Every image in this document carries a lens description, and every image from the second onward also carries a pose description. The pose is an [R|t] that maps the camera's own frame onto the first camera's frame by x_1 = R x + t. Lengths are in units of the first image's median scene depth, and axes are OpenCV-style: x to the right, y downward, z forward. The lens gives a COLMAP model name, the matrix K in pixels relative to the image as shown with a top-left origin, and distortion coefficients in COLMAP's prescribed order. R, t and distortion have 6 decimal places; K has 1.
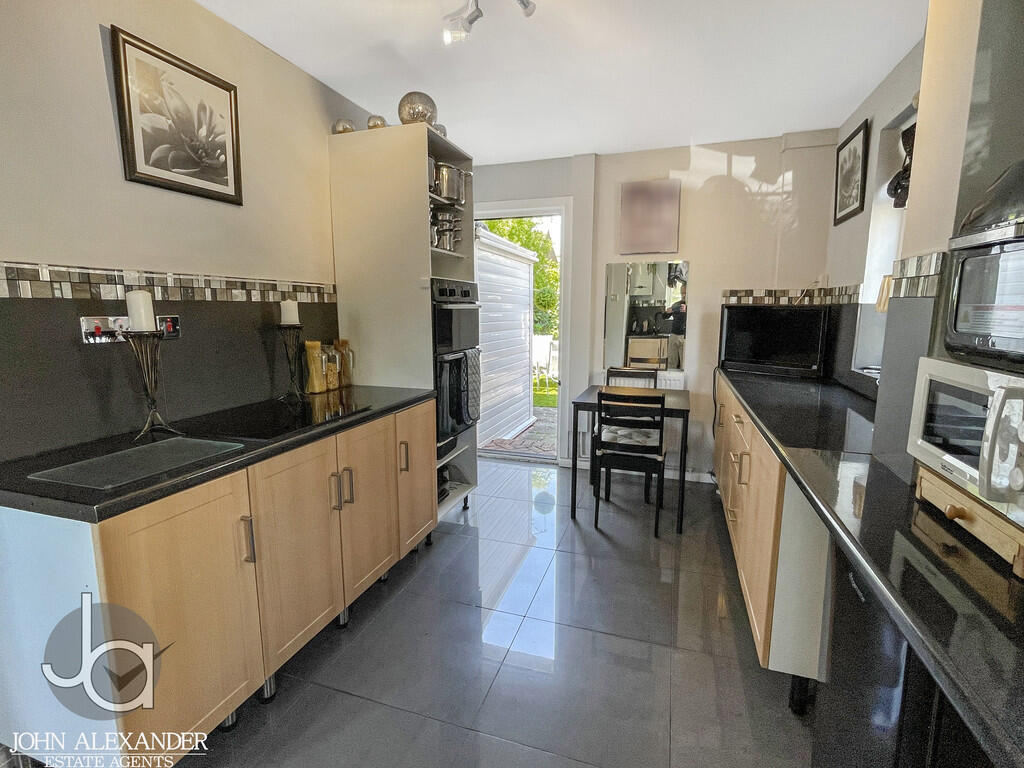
lens RADIAL K [[488.5, 0, 512.0], [0, 488.5, 384.0], [0, 0, 1]] dist [-0.001413, -0.000140]
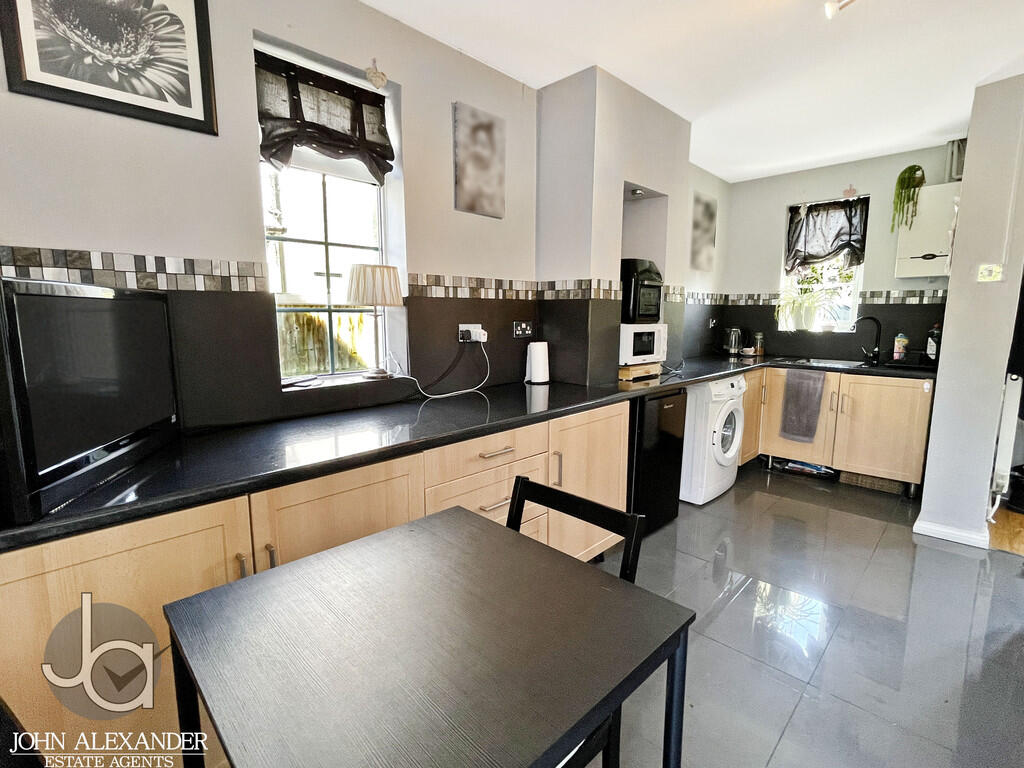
lens RADIAL K [[488.5, 0, 512.0], [0, 488.5, 384.0], [0, 0, 1]] dist [-0.001413, -0.000140]
pose [[-0.894893, -0.064003, 0.441666, 0.092757], [0.068222, 0.958412, 0.277115, -0.163971], [-0.441035, 0.278120, -0.853310, 1.148805]]
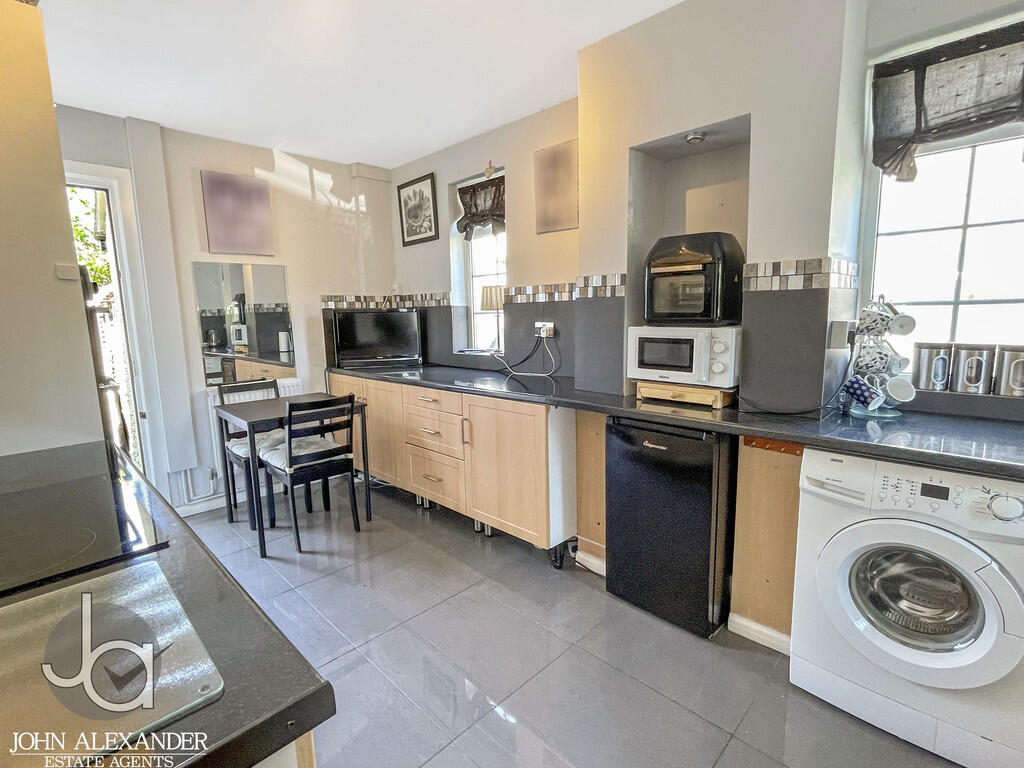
lens RADIAL K [[488.5, 0, 512.0], [0, 488.5, 384.0], [0, 0, 1]] dist [-0.001413, -0.000140]
pose [[0.450879, -0.142642, 0.881114, -0.371382], [0.160982, 0.983956, 0.076914, -0.019245], [-0.877948, 0.107165, 0.466608, 0.174961]]
